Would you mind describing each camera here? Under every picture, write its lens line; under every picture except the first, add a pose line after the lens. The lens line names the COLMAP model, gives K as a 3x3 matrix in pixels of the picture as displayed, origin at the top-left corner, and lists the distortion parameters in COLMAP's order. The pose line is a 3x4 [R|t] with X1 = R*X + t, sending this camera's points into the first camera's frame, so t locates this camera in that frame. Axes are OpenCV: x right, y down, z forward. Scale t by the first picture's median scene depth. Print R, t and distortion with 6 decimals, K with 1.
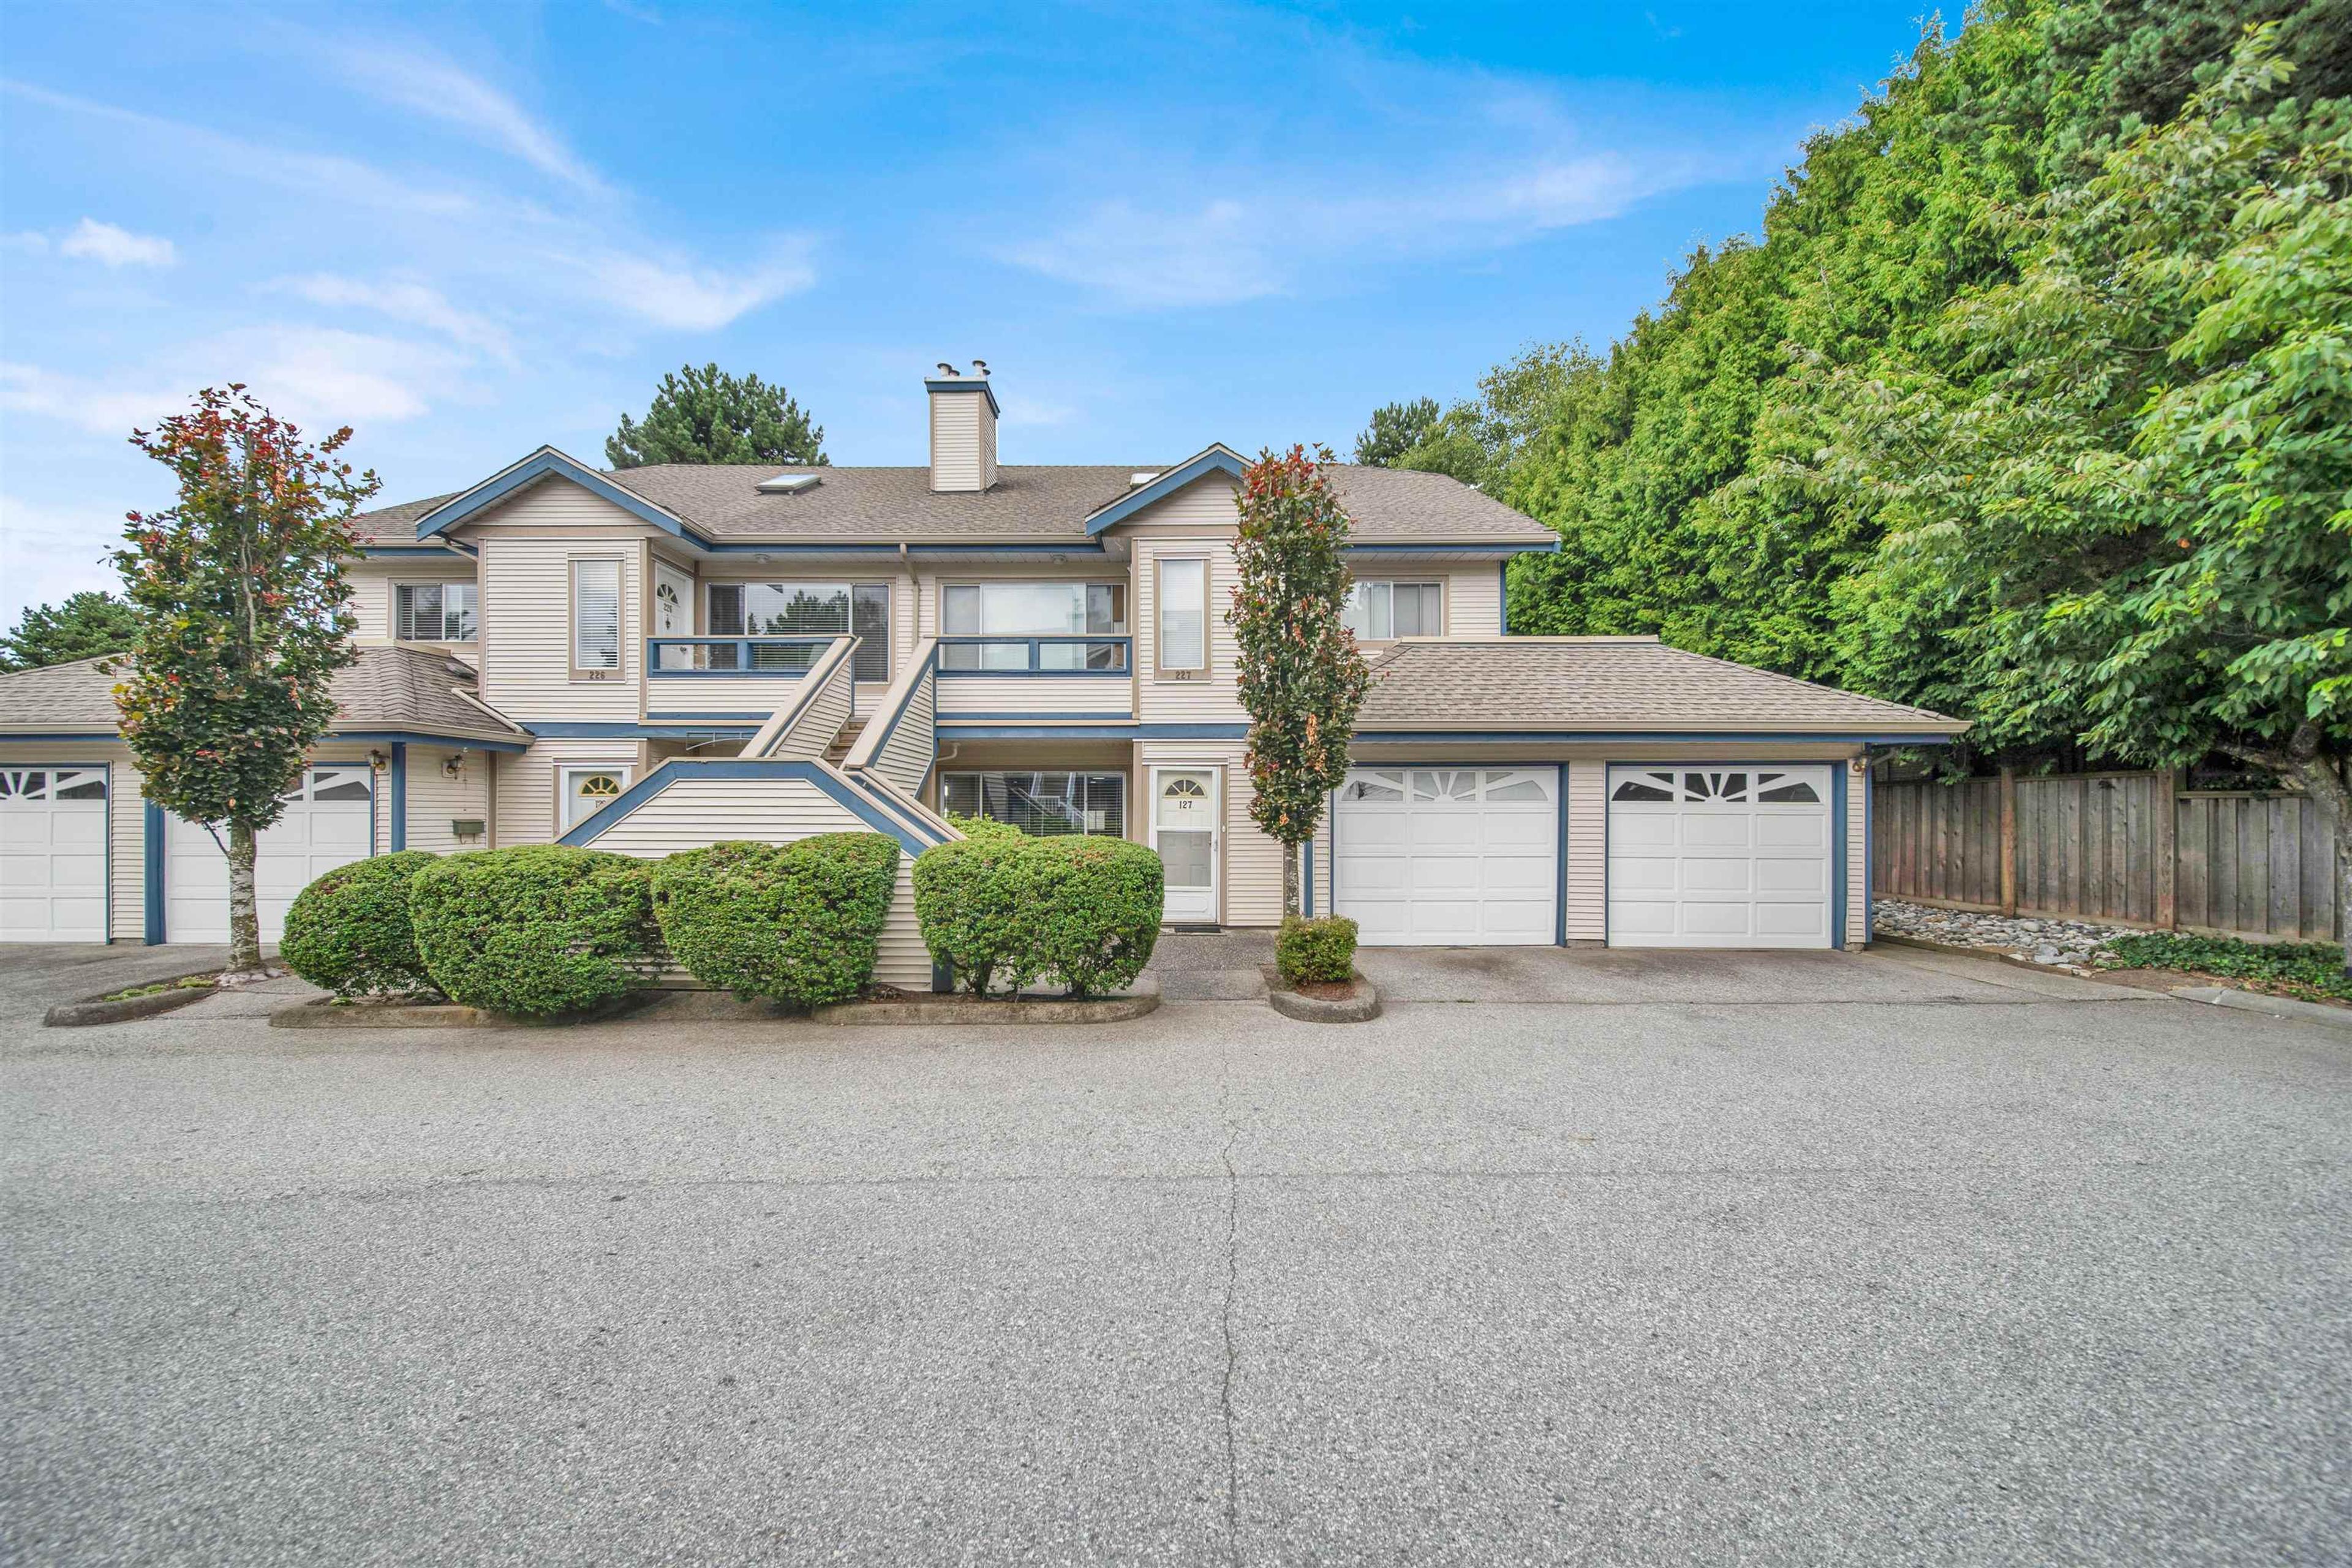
lens RADIAL K [[814.6, 0, 1168.0], [0, 814.6, 824.5], [0, 0, 1]] dist [-0.007602, -0.000185]
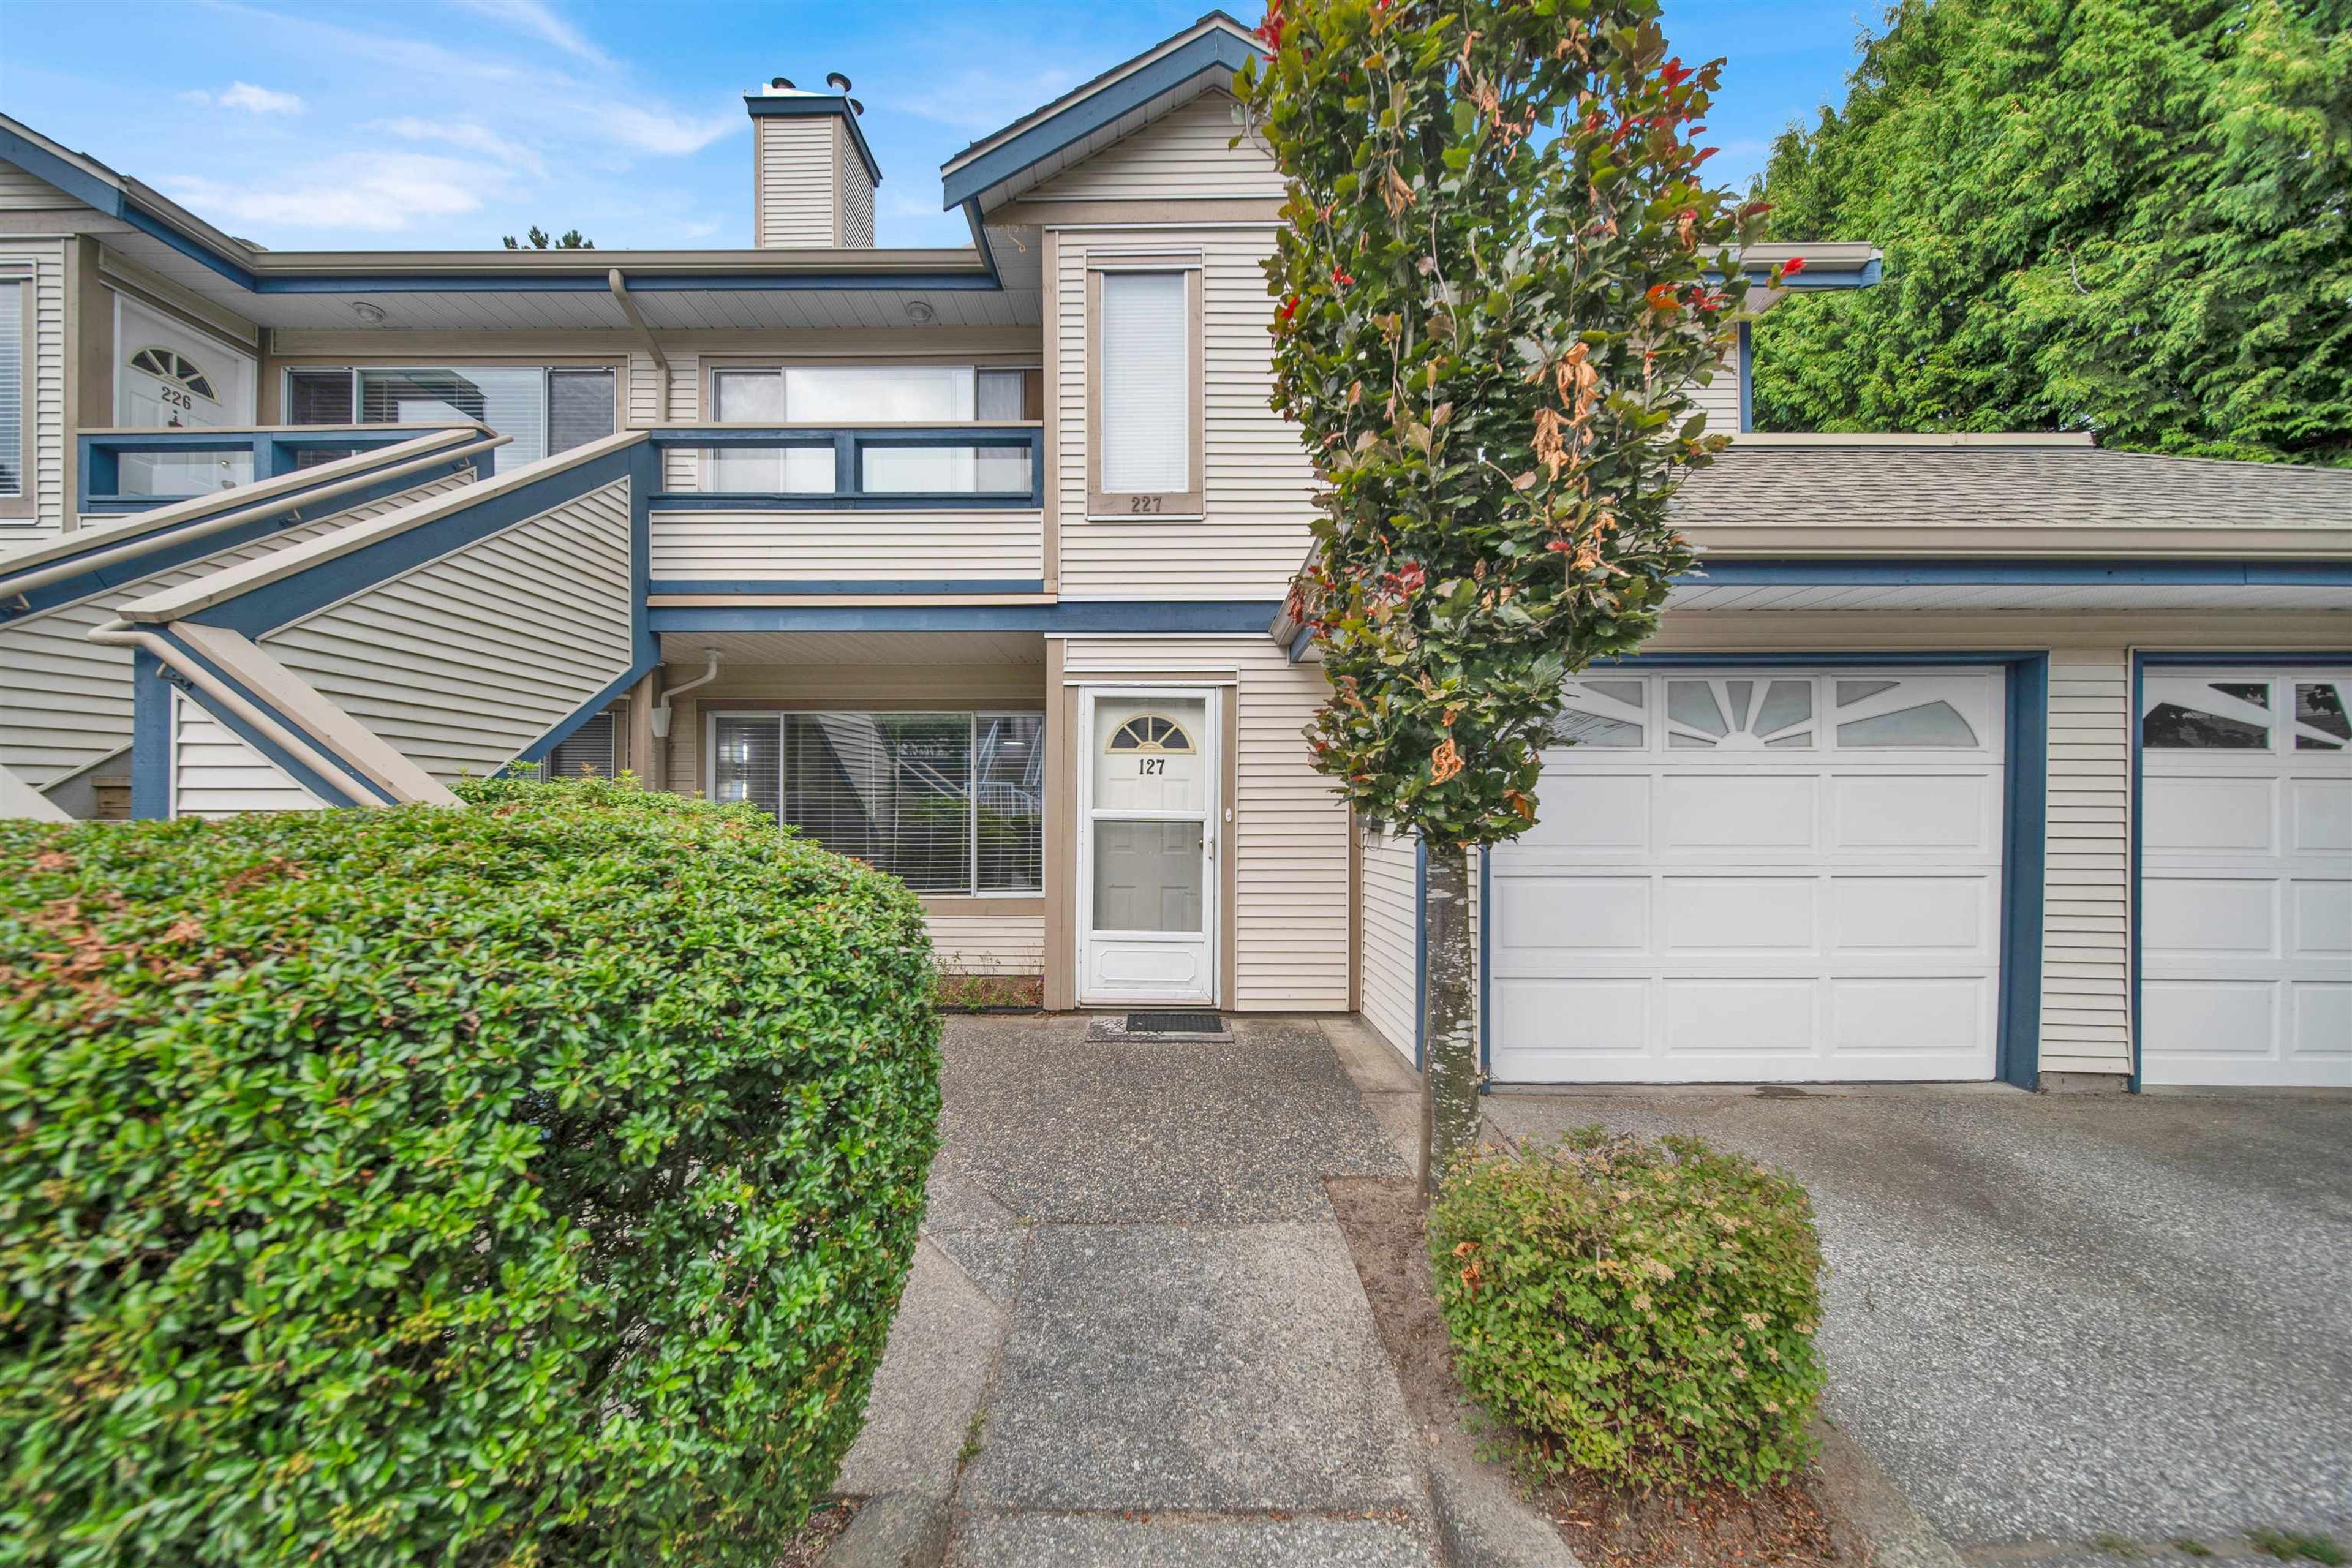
lens RADIAL K [[814.6, 0, 1168.0], [0, 814.6, 824.5], [0, 0, 1]] dist [-0.007602, -0.000185]
pose [[0.999993, 0.000945, -0.003660, 0.033574], [-0.000947, 0.999999, -0.000582, 0.011214], [0.003660, 0.000586, 0.999993, 0.504853]]
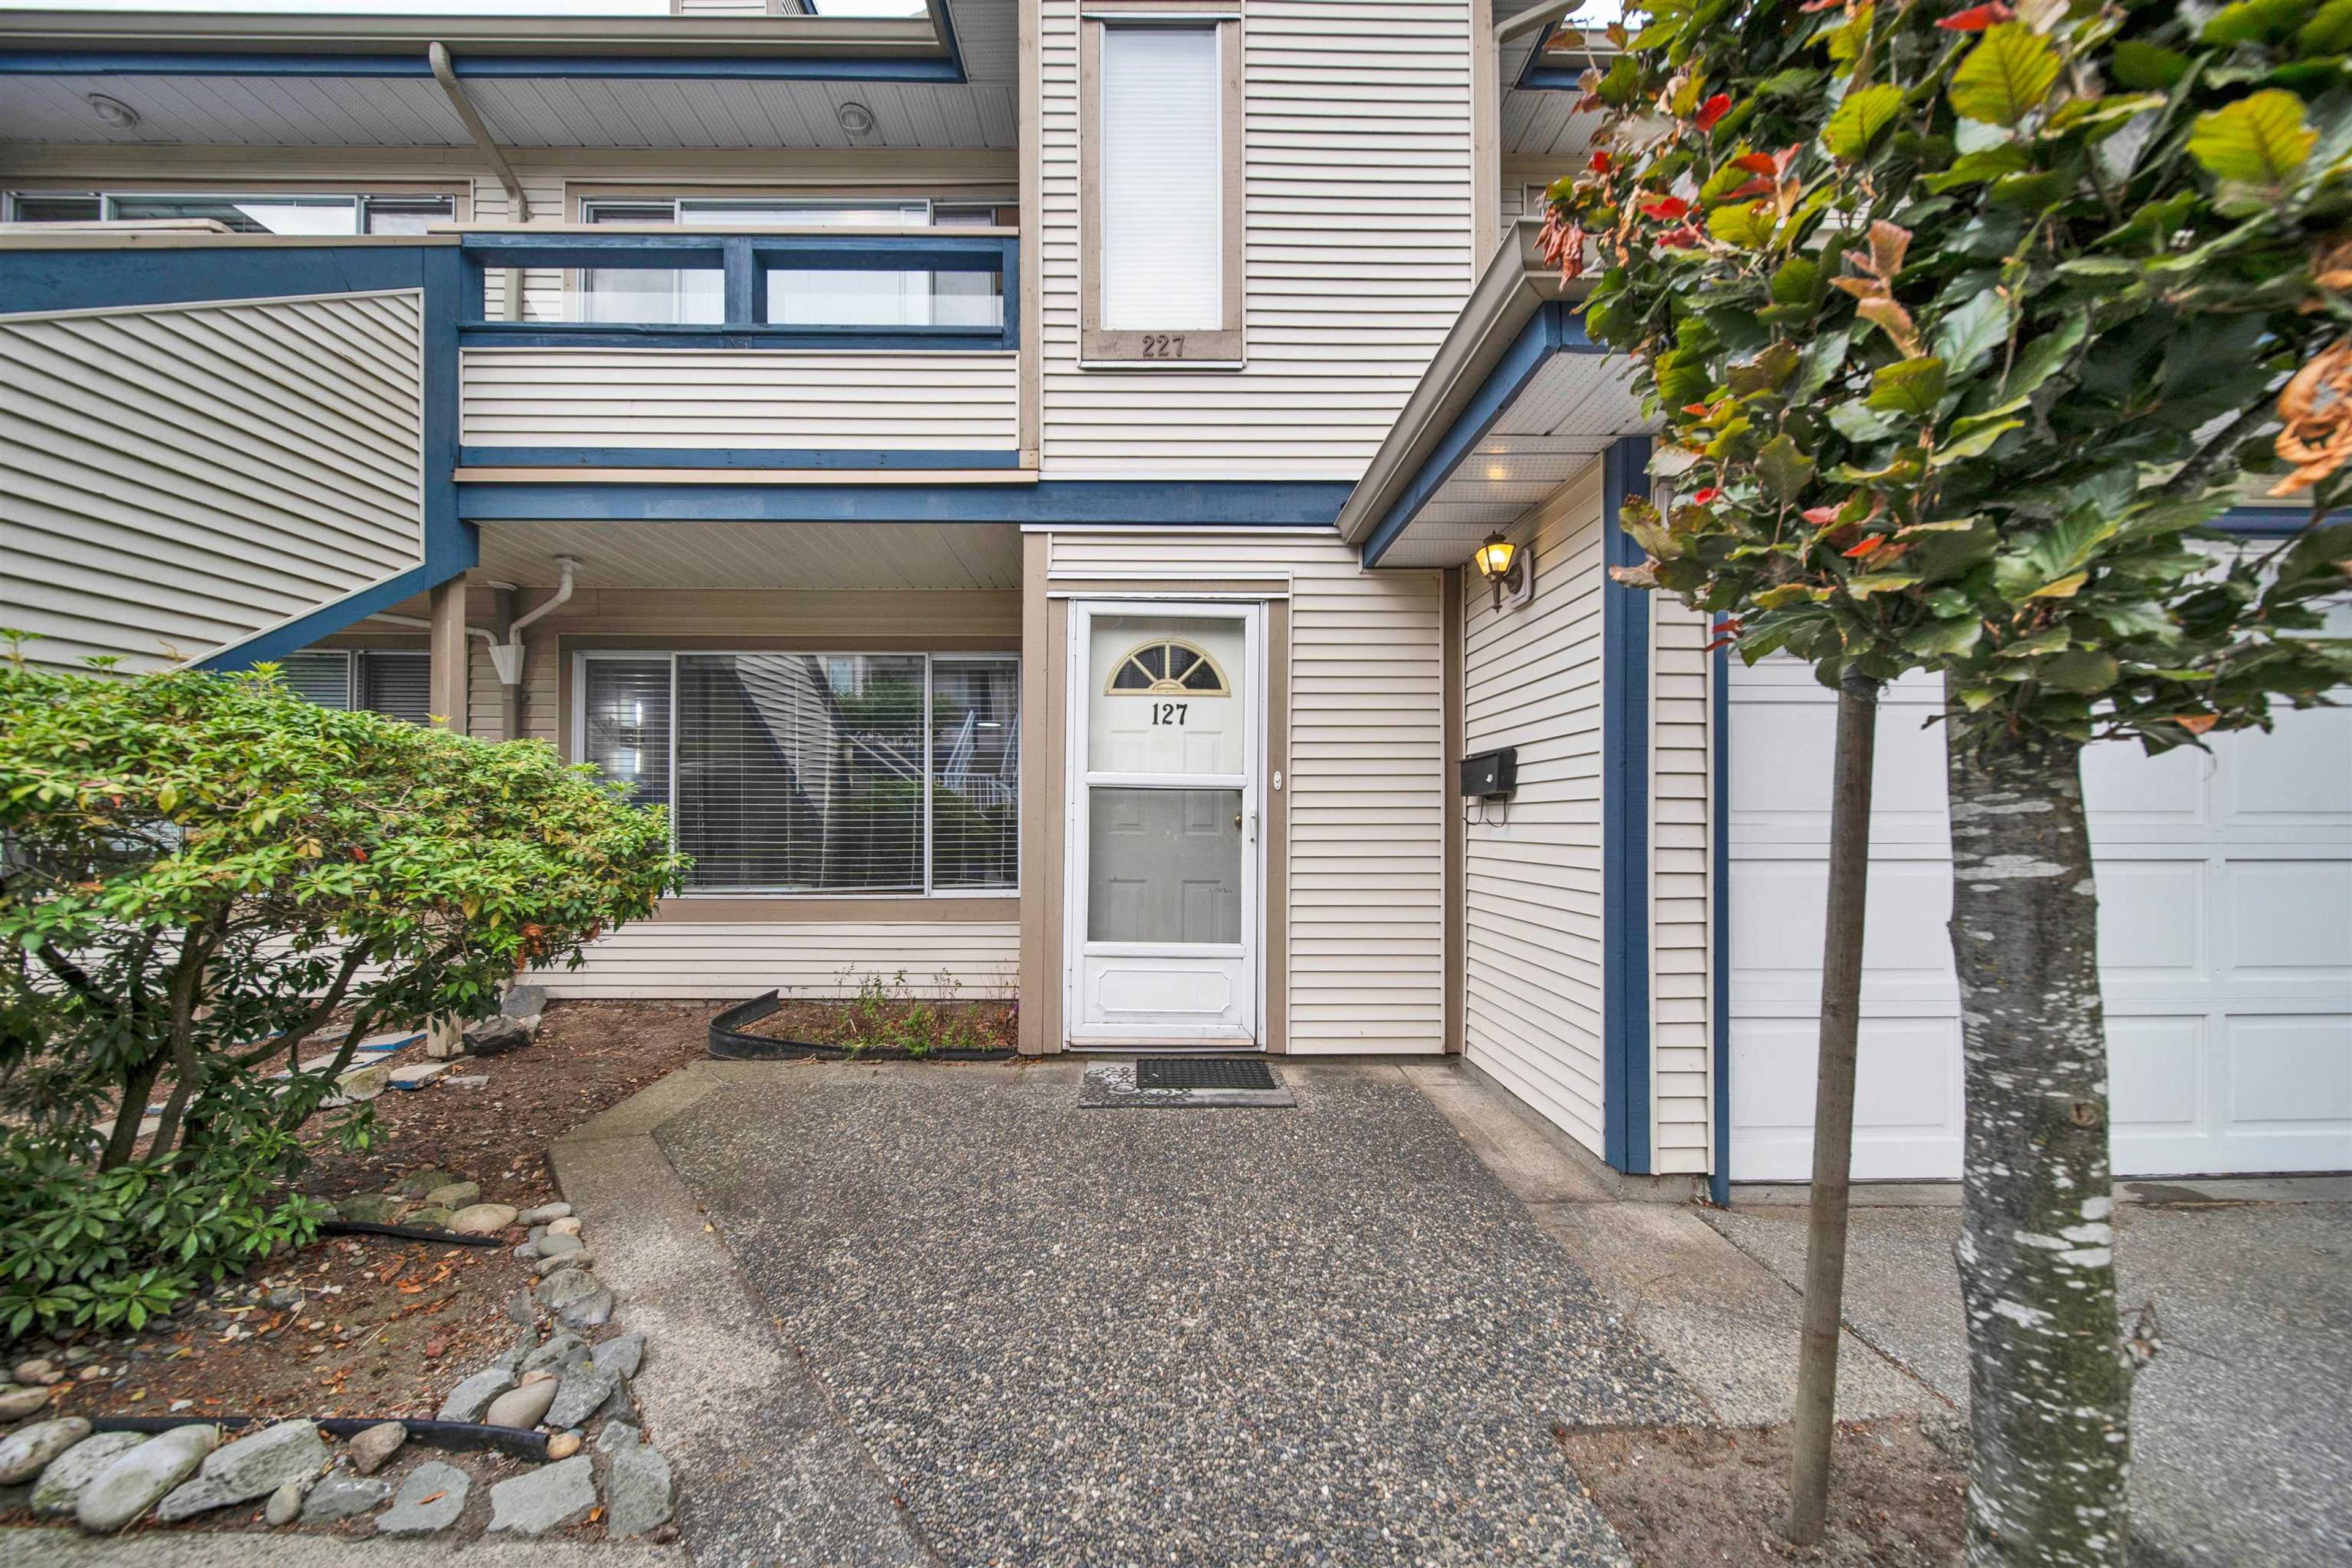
lens RADIAL K [[814.6, 0, 1168.0], [0, 814.6, 824.5], [0, 0, 1]] dist [-0.007602, -0.000185]
pose [[0.999797, 0.002319, 0.019994, 0.013959], [-0.002218, 0.999985, -0.005046, 0.026180], [-0.020006, 0.005000, 0.999787, 0.645421]]
